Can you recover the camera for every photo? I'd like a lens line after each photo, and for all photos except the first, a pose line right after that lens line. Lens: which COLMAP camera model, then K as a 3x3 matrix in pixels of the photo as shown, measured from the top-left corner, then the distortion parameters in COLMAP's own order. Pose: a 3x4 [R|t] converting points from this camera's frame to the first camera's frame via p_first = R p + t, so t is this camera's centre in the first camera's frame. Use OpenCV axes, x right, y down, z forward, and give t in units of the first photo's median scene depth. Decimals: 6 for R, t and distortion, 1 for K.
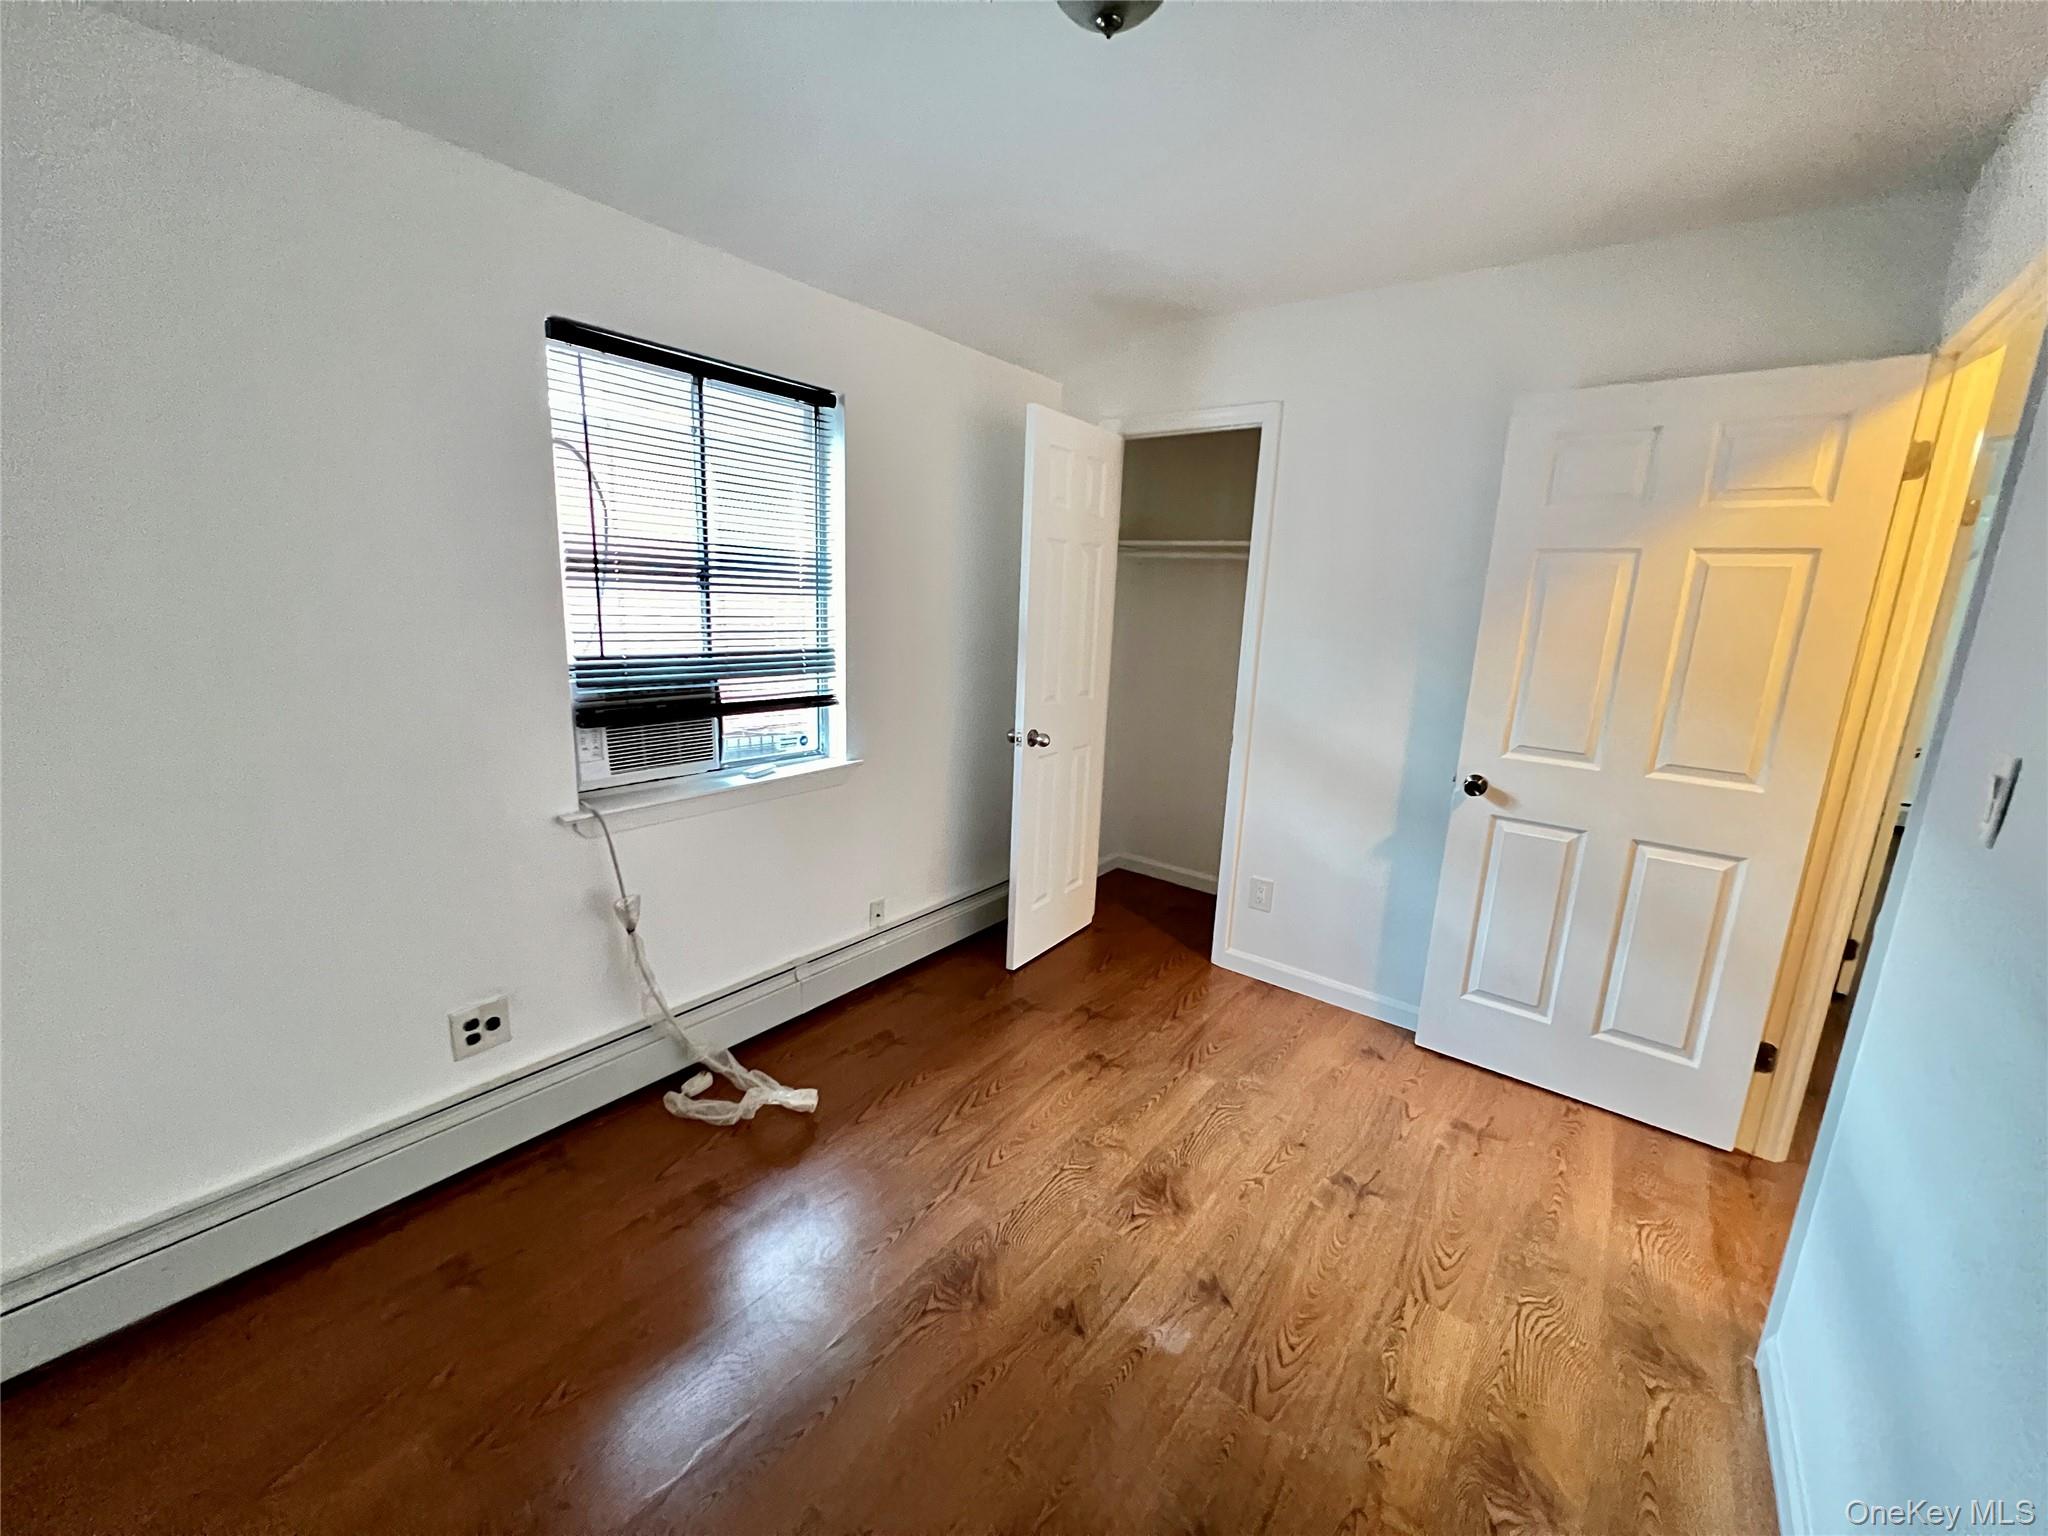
lens RADIAL K [[815.5, 0, 1019.9], [0, 815.5, 764.4], [0, 0, 1]] dist [-0.000718, -0.000144]
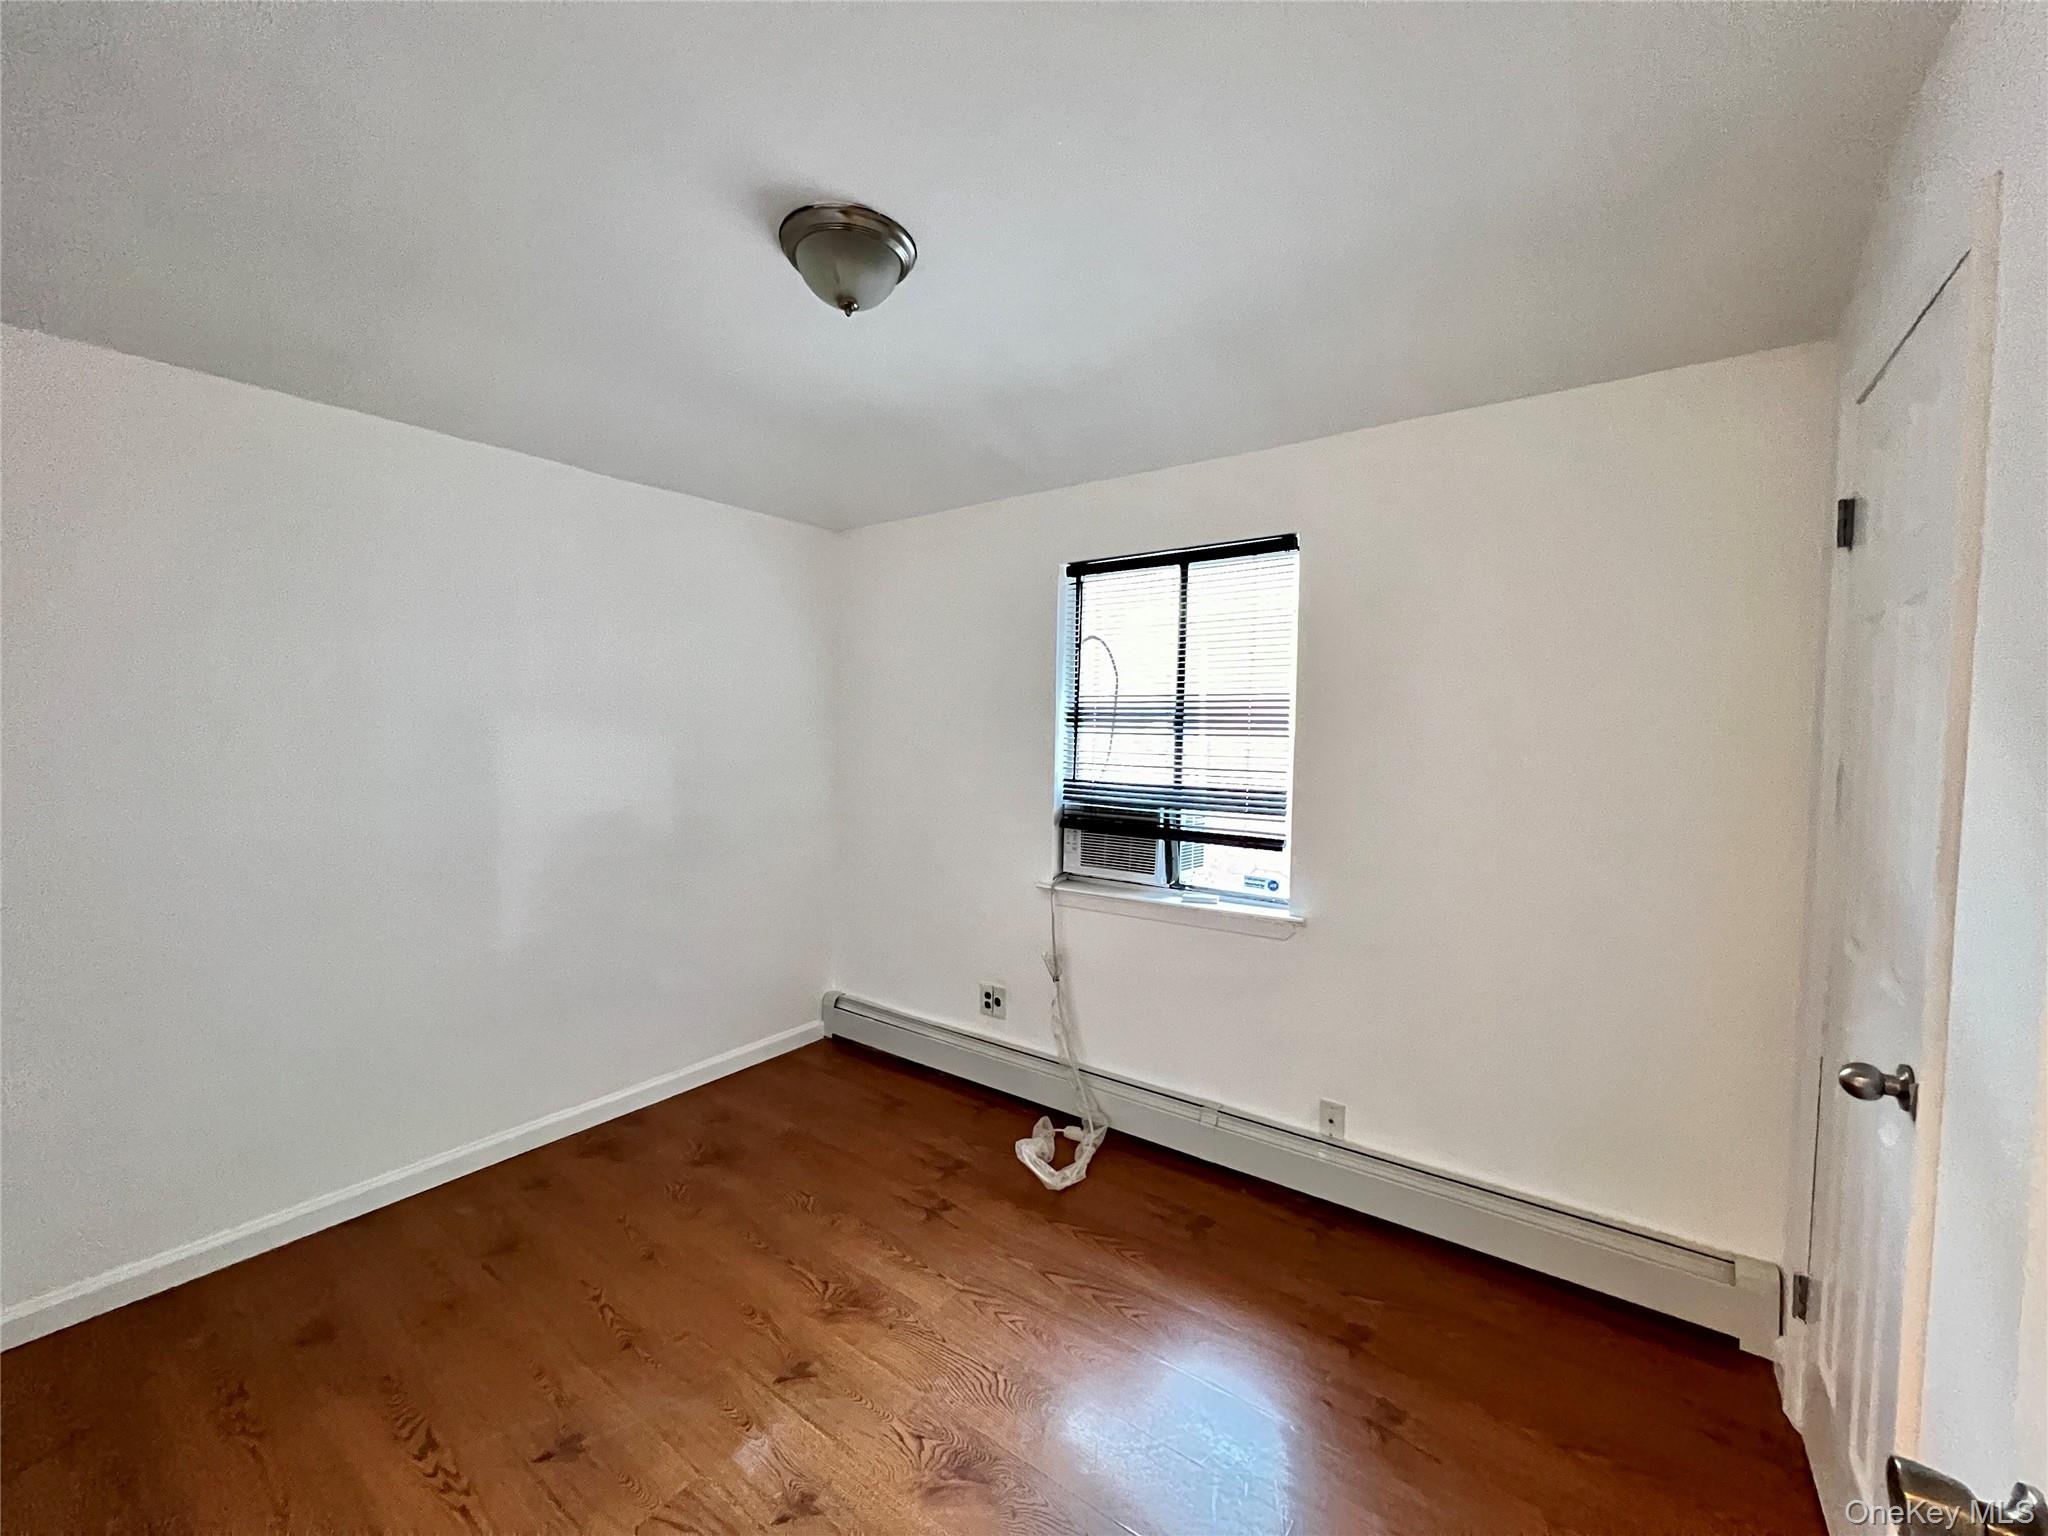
lens RADIAL K [[825.4, 0, 1023.2], [0, 825.4, 765.4], [0, 0, 1]] dist [-0.000309, 0.000049]
pose [[0.027179, -0.001328, -0.999630, 0.896792], [-0.222026, 0.975013, -0.007332, -0.121811], [0.974662, 0.222143, 0.026205, 0.843168]]
